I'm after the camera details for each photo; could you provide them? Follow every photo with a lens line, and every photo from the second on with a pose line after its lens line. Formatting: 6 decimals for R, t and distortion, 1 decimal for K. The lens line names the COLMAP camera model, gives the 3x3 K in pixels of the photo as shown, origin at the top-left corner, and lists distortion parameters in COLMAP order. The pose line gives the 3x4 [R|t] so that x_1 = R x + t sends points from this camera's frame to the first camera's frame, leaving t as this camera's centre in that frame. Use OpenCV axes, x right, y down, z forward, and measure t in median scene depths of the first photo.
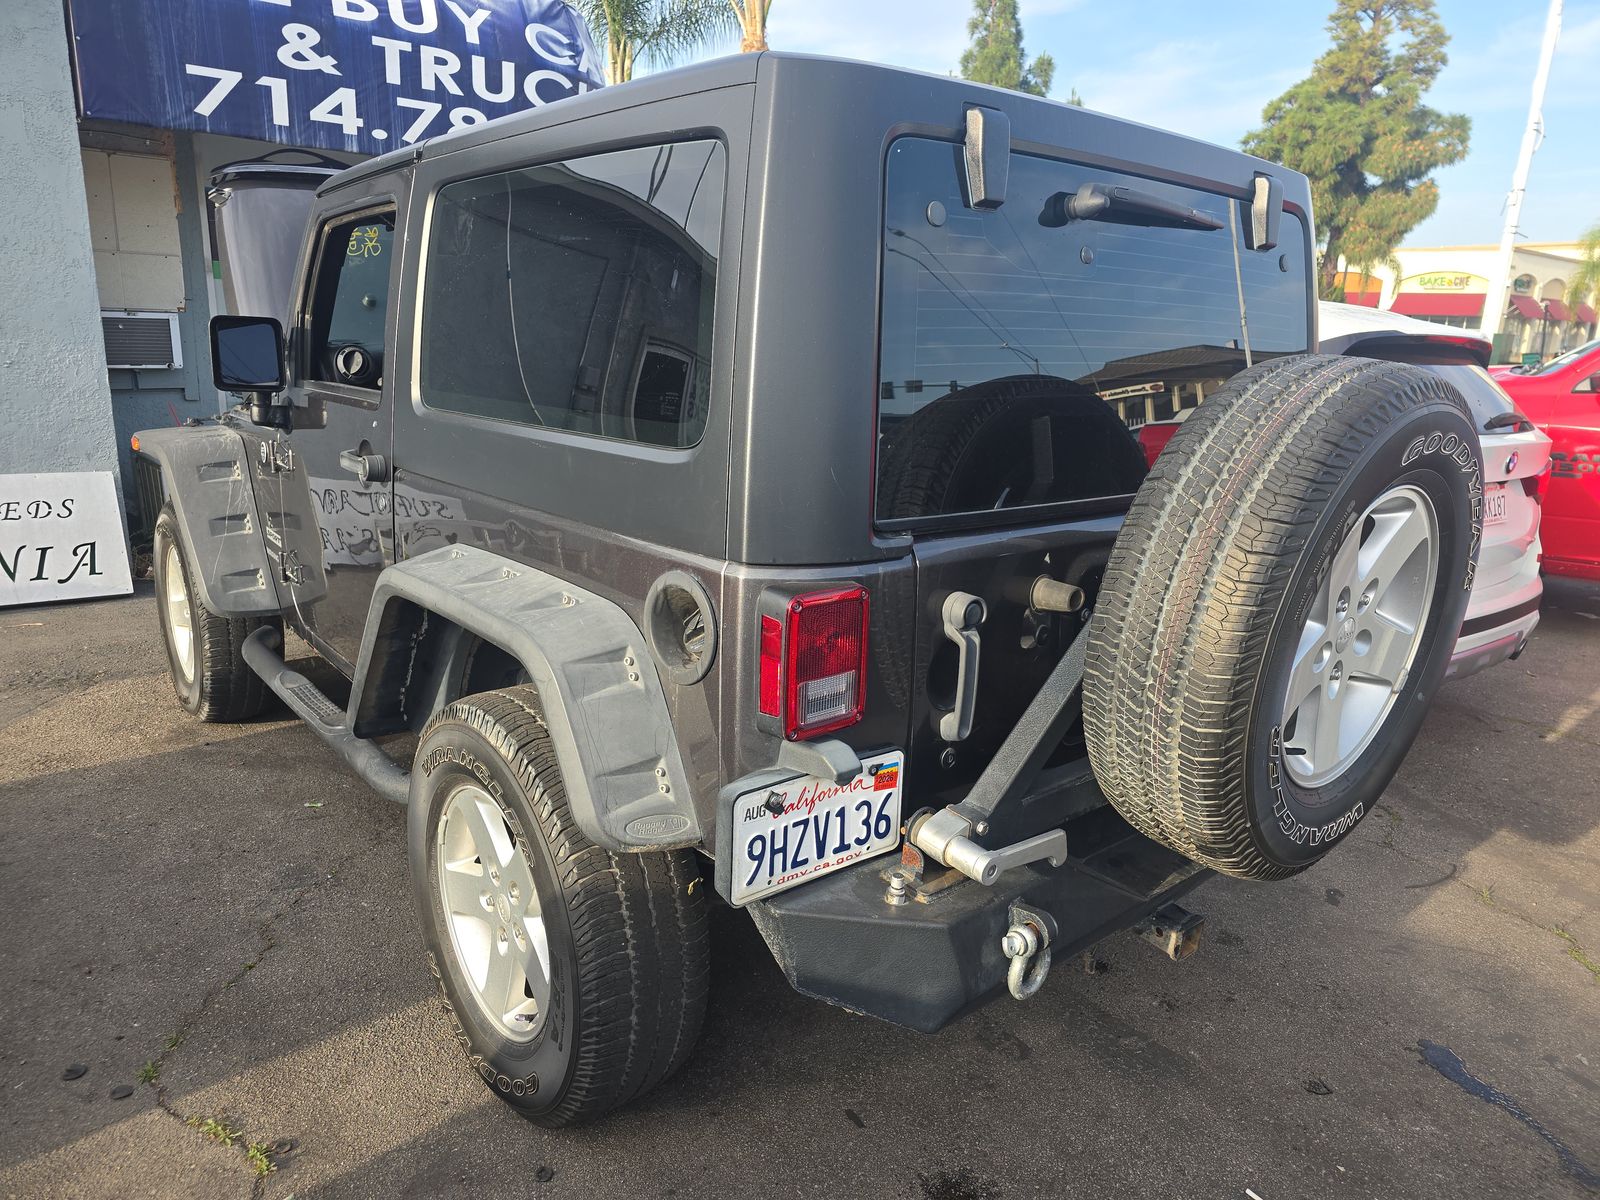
lens RADIAL K [[1088.1, 0, 807.2], [0, 1088.1, 599.9], [0, 0, 1]] dist [0.041157, -0.032891]
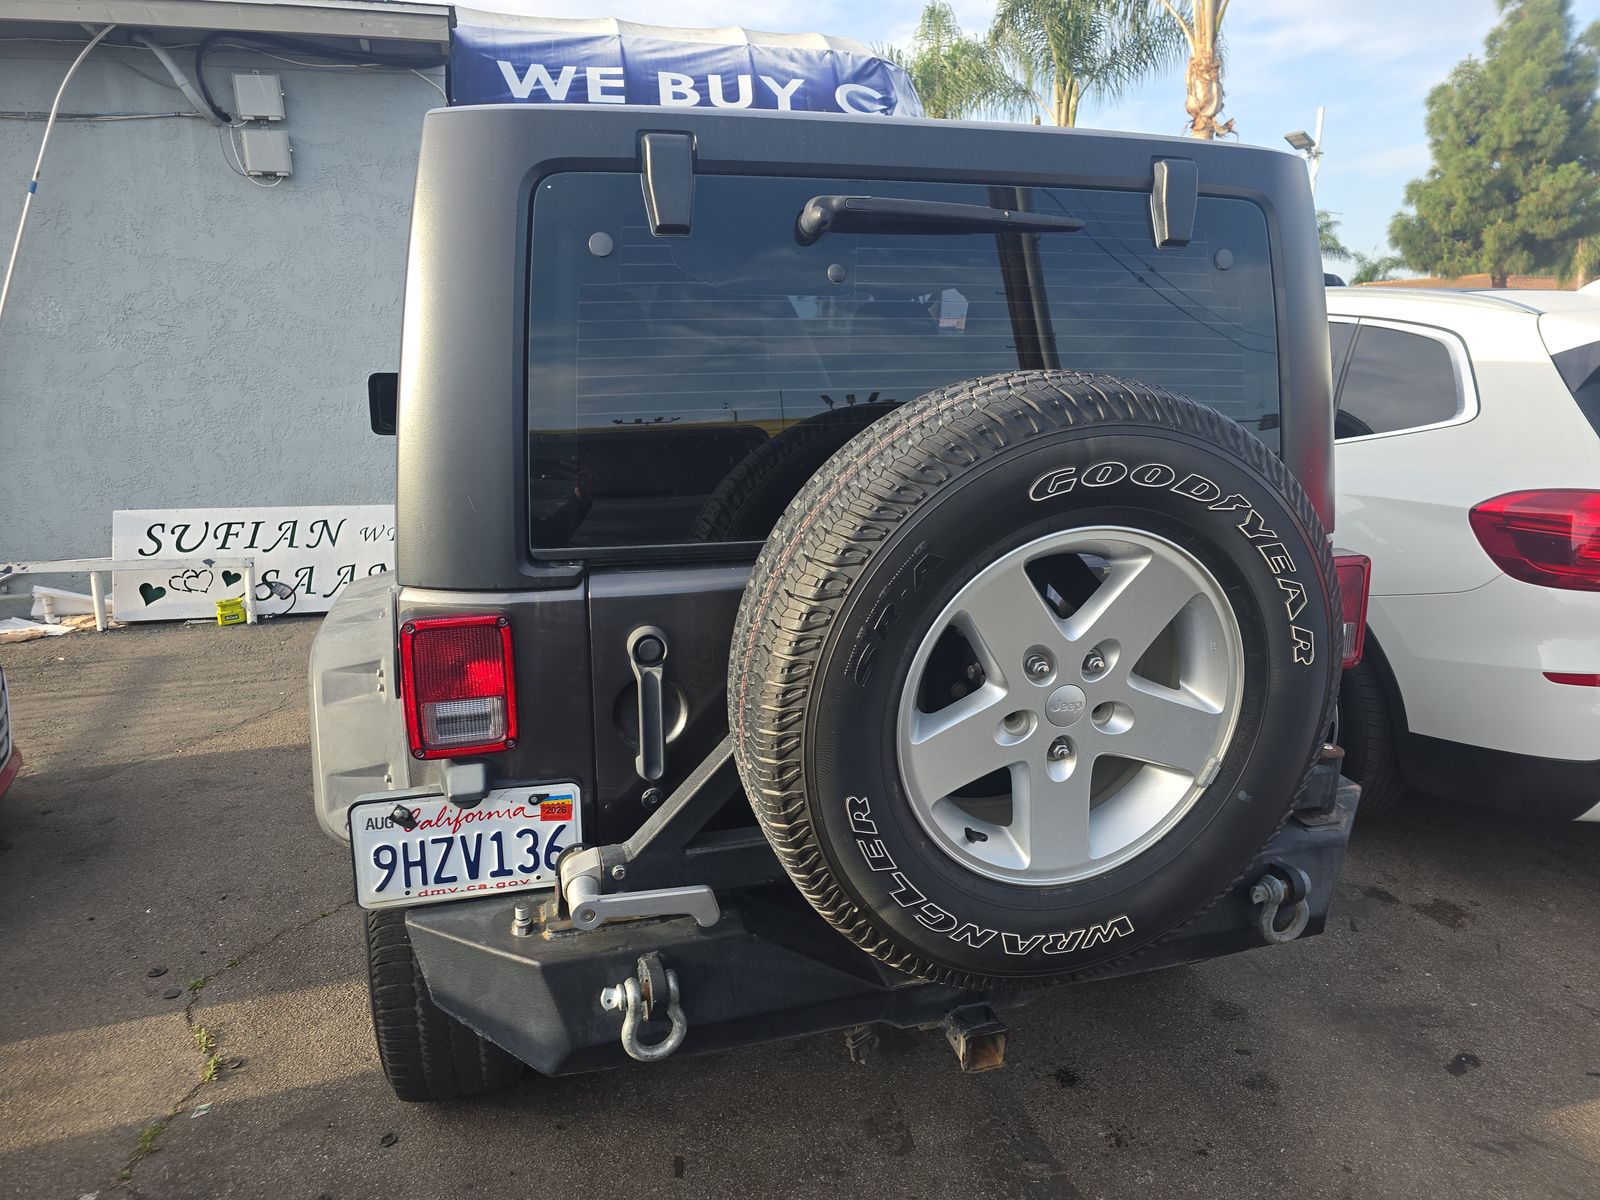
lens RADIAL K [[1088.1, 0, 809.9], [0, 1088.1, 600.9], [0, 0, 1]] dist [0.041157, -0.032891]
pose [[0.911186, 0.045613, -0.409463, 0.679623], [-0.059142, 0.998040, -0.020431, -0.019360], [0.407729, 0.042833, 0.912098, 0.177240]]
